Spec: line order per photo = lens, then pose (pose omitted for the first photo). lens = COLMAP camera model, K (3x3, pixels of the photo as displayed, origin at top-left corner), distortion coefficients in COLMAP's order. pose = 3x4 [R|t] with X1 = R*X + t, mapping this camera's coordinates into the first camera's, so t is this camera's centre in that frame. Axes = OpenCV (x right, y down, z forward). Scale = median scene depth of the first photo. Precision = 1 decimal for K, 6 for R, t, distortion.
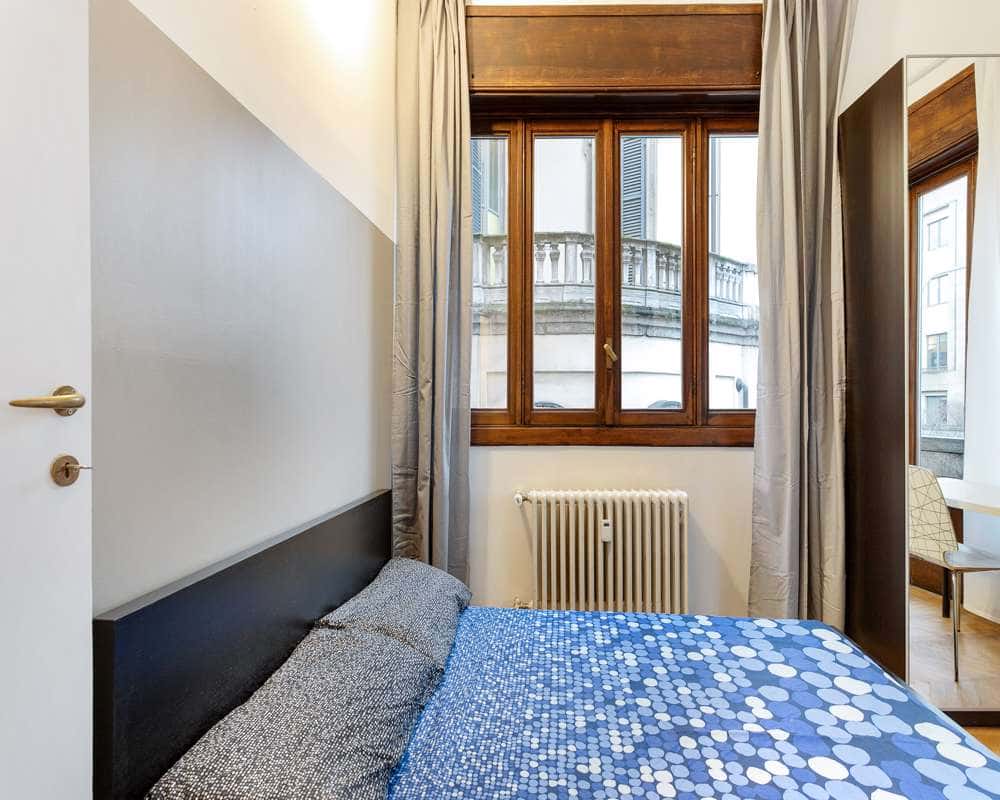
lens RADIAL K [[510.7, 0, 523.0], [0, 510.7, 401.1], [0, 0, 1]] dist [-0.004723, 0.003196]
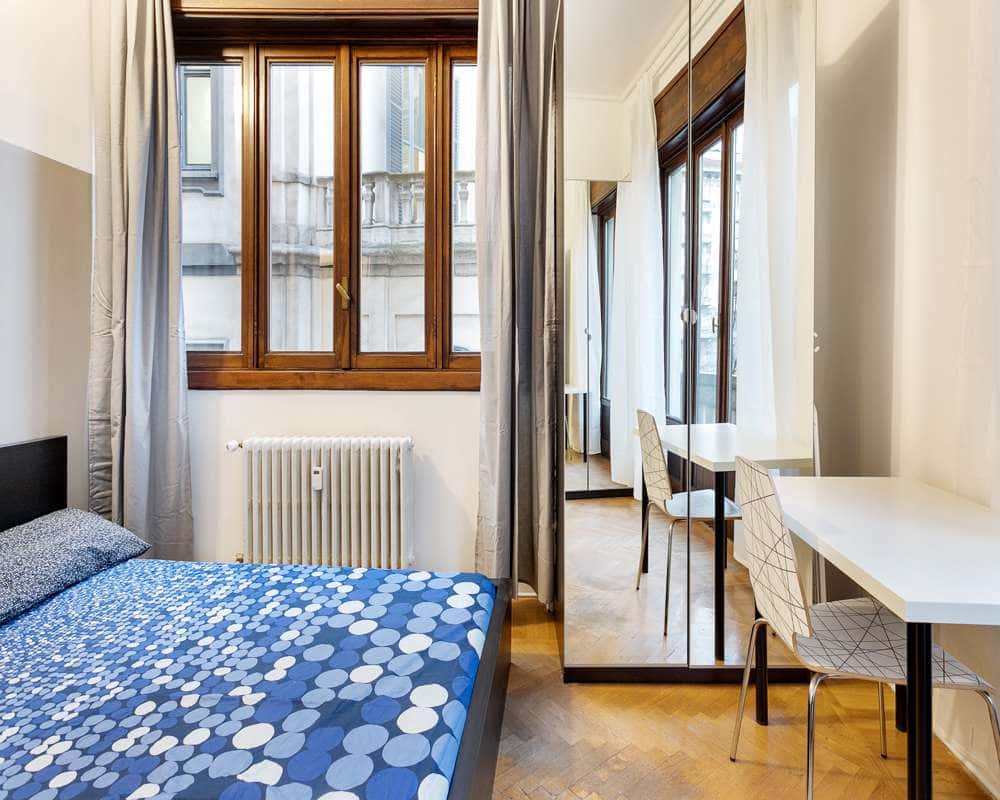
lens RADIAL K [[519.7, 0, 501.3], [0, 519.7, 352.7], [0, 0, 1]] dist [0.007729, -0.000970]
pose [[0.999953, 0.001533, 0.009597, 0.636743], [-0.001677, 0.999887, 0.014938, 0.003100], [-0.009573, -0.014953, 0.999842, 0.032193]]
